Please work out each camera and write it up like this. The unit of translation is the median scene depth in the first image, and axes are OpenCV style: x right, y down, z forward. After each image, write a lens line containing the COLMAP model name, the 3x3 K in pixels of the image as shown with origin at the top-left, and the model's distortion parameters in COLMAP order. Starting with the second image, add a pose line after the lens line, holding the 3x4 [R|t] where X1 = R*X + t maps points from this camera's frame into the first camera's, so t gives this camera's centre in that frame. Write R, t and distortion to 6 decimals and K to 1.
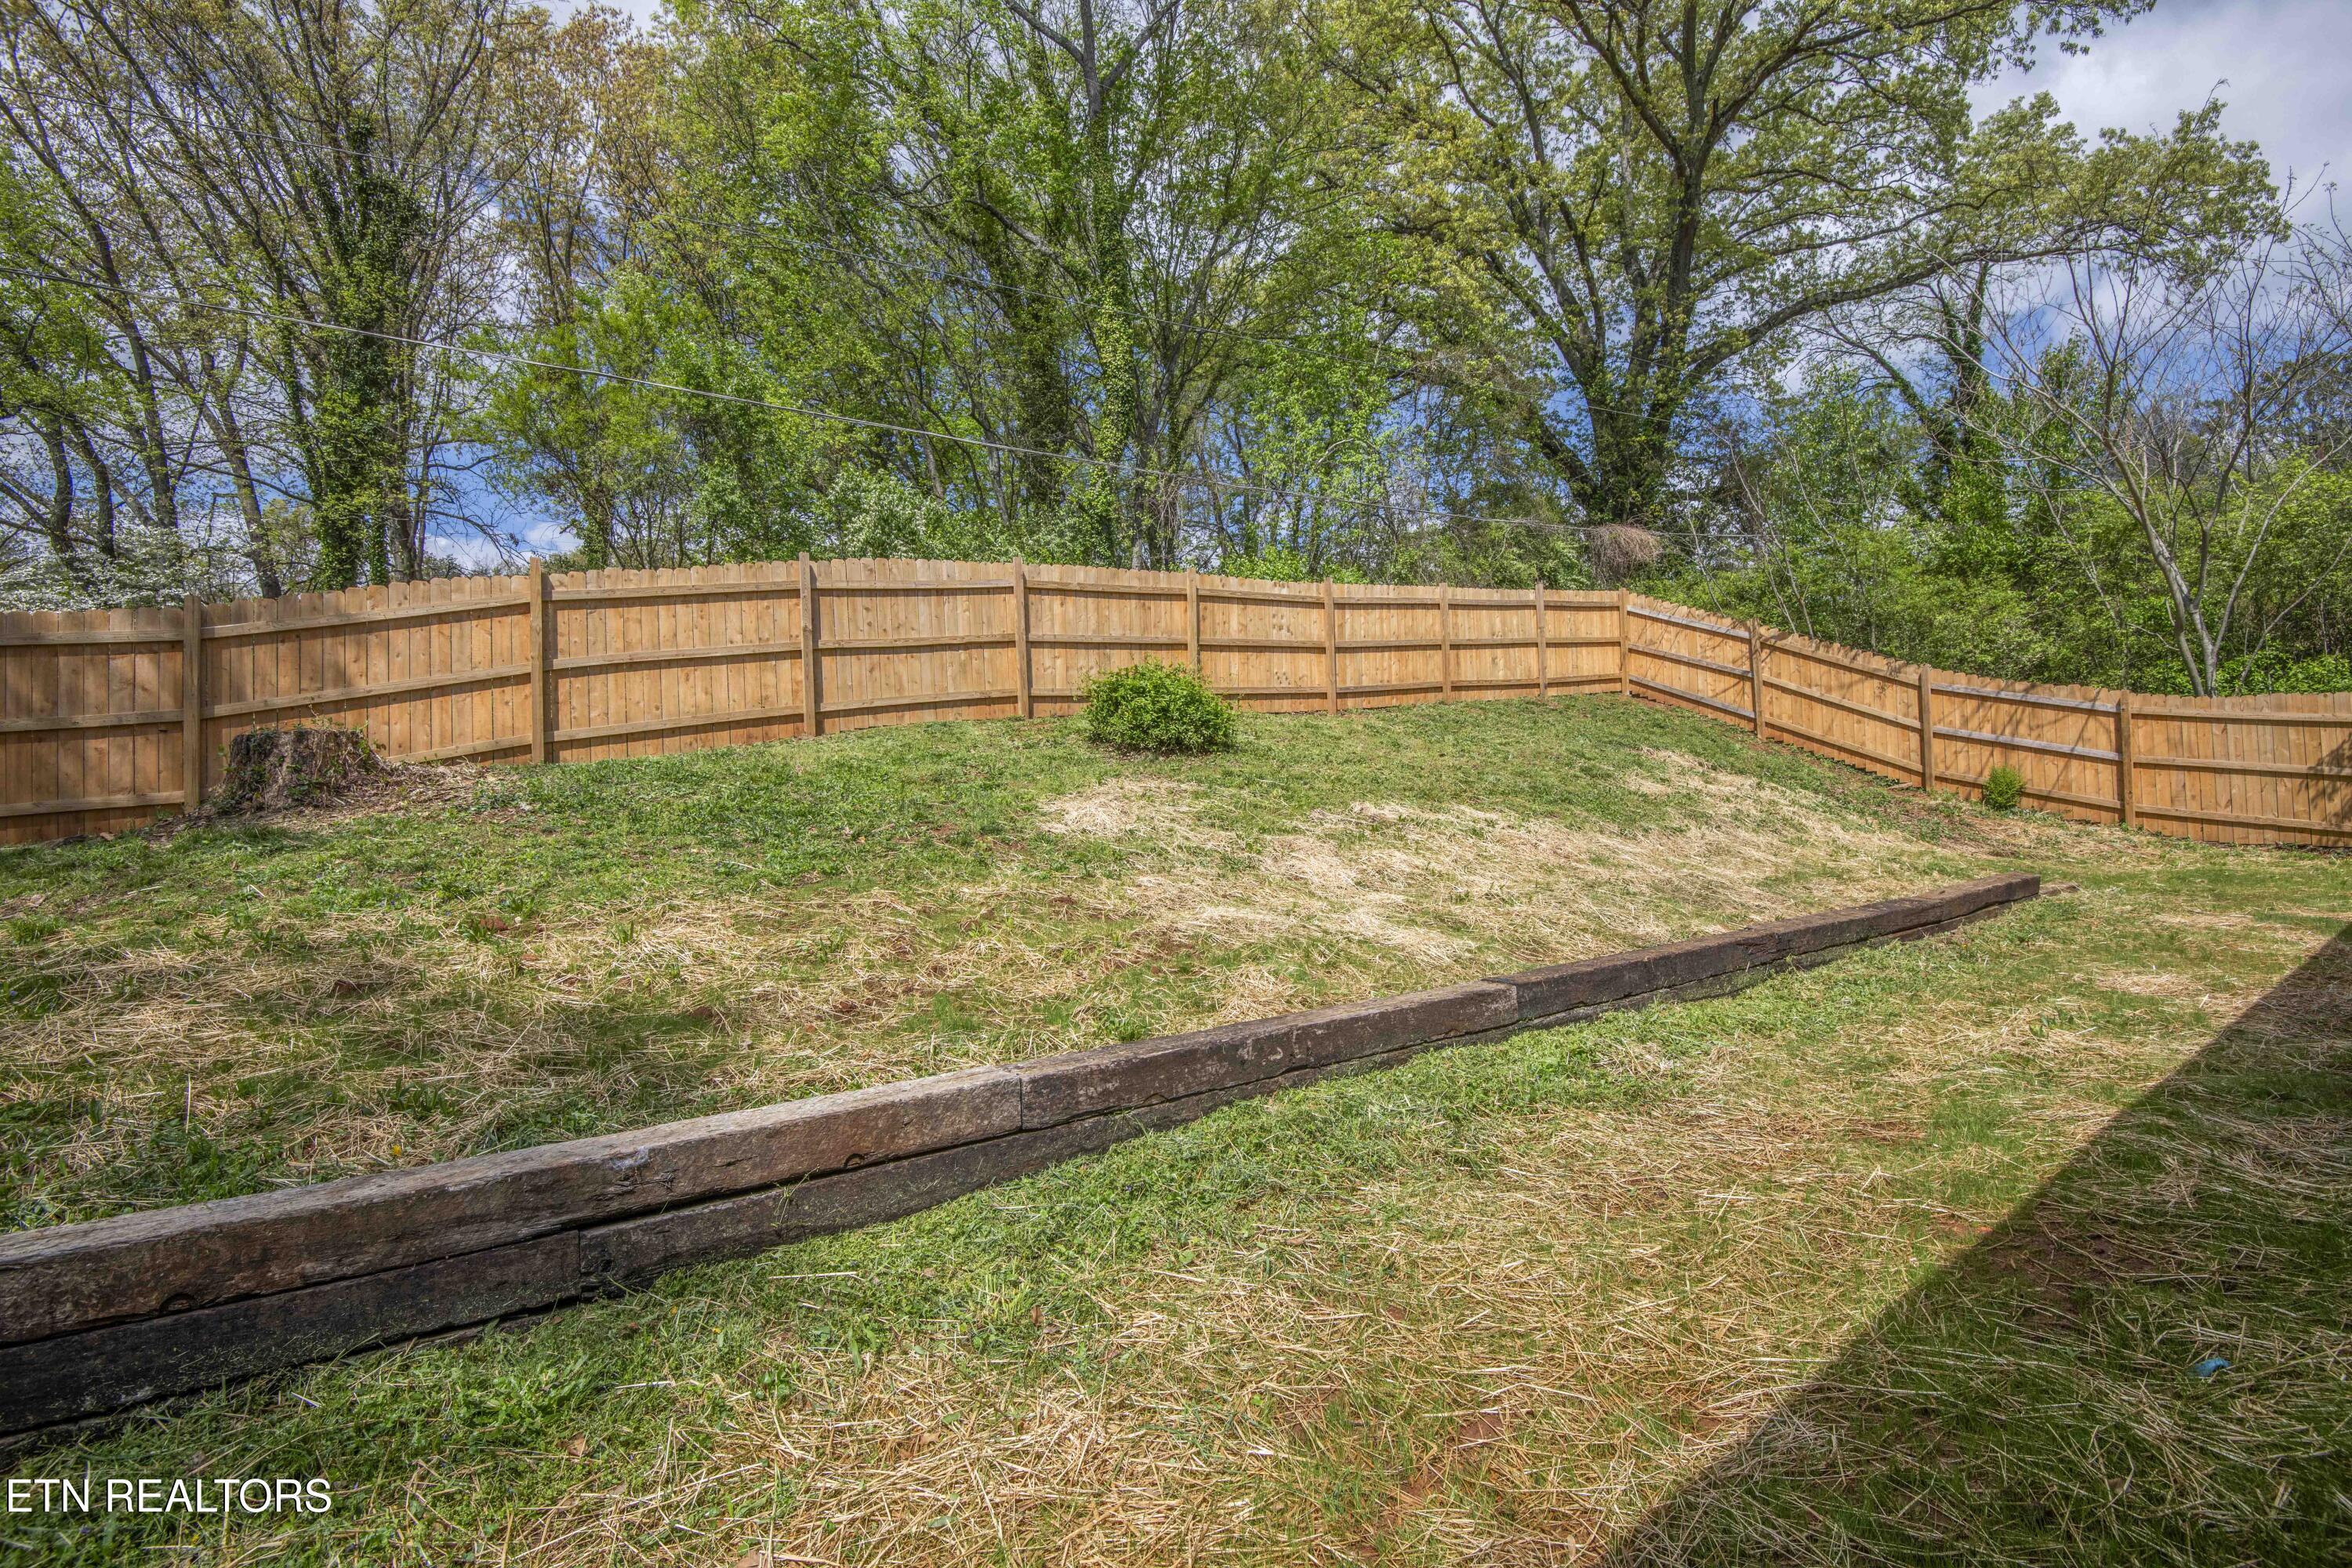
lens RADIAL K [[1080.7, 0, 1192.5], [0, 1080.7, 780.8], [0, 0, 1]] dist [-0.007262, -0.025941]
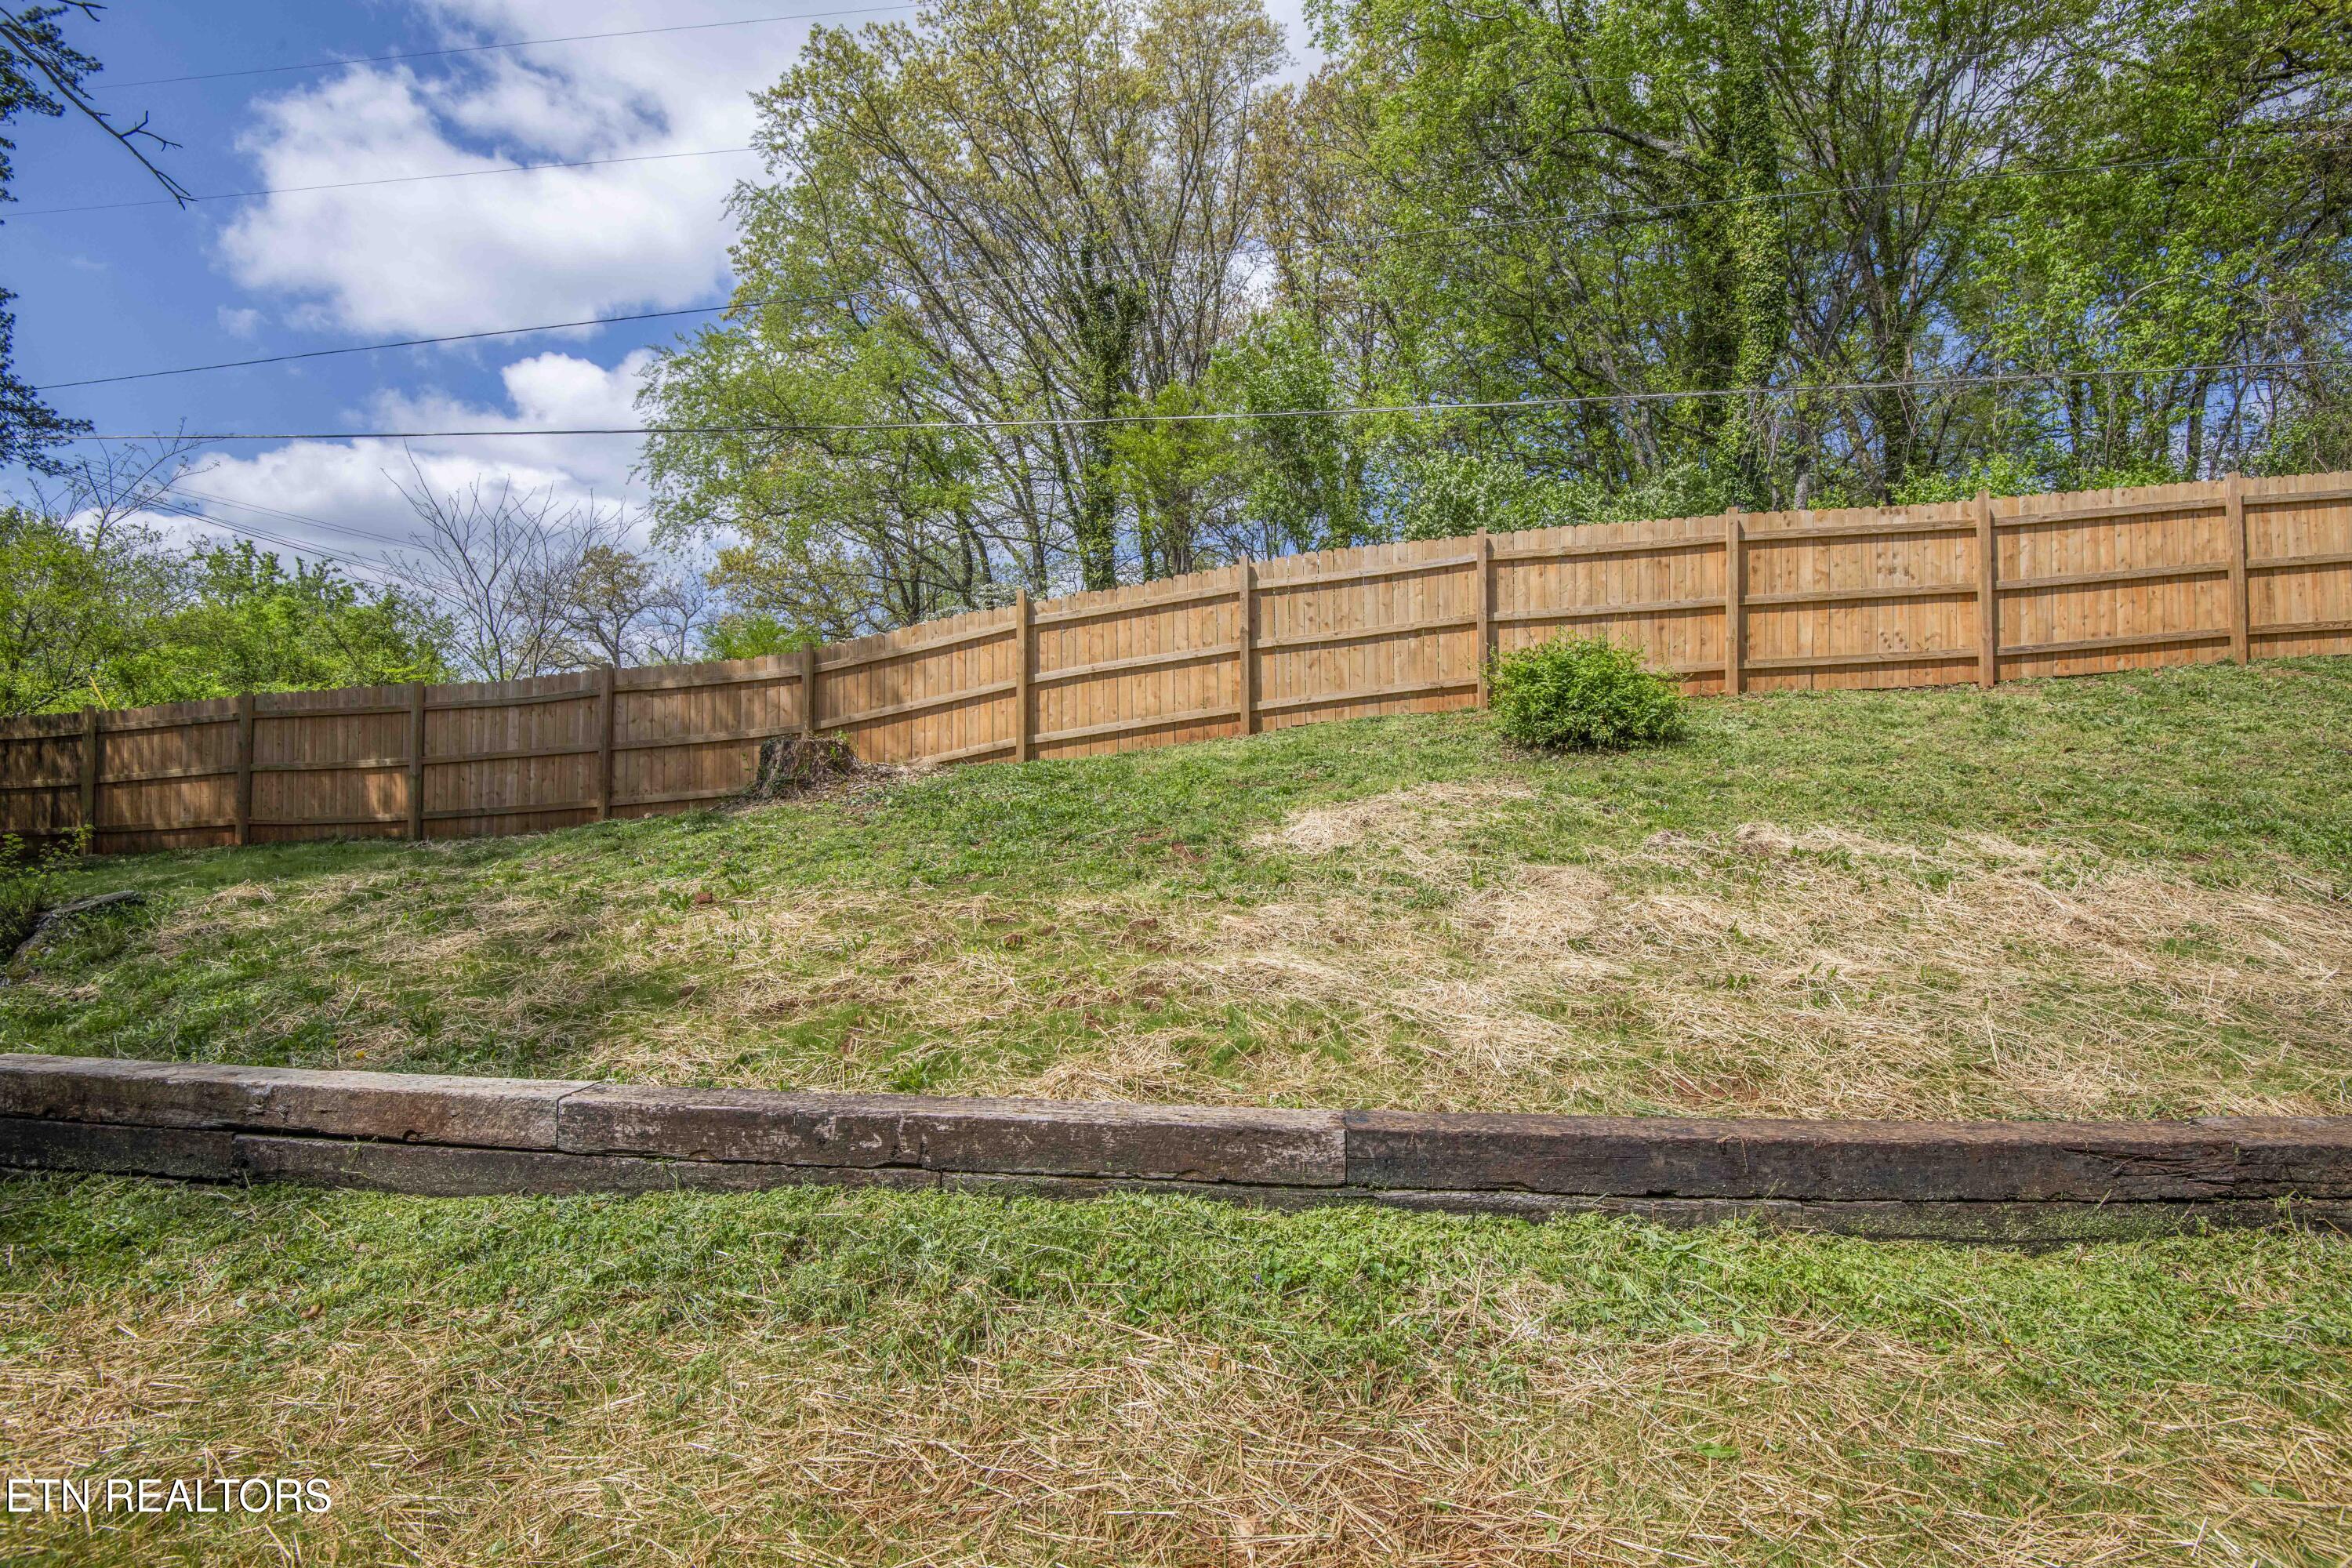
lens RADIAL K [[1080.7, 0, 1192.5], [0, 1080.7, 780.8], [0, 0, 1]] dist [-0.007262, -0.025941]
pose [[0.736776, 0.015541, -0.675959, 0.298231], [-0.005994, 0.999847, 0.016454, -0.013815], [0.676111, -0.008071, 0.736756, 0.206442]]
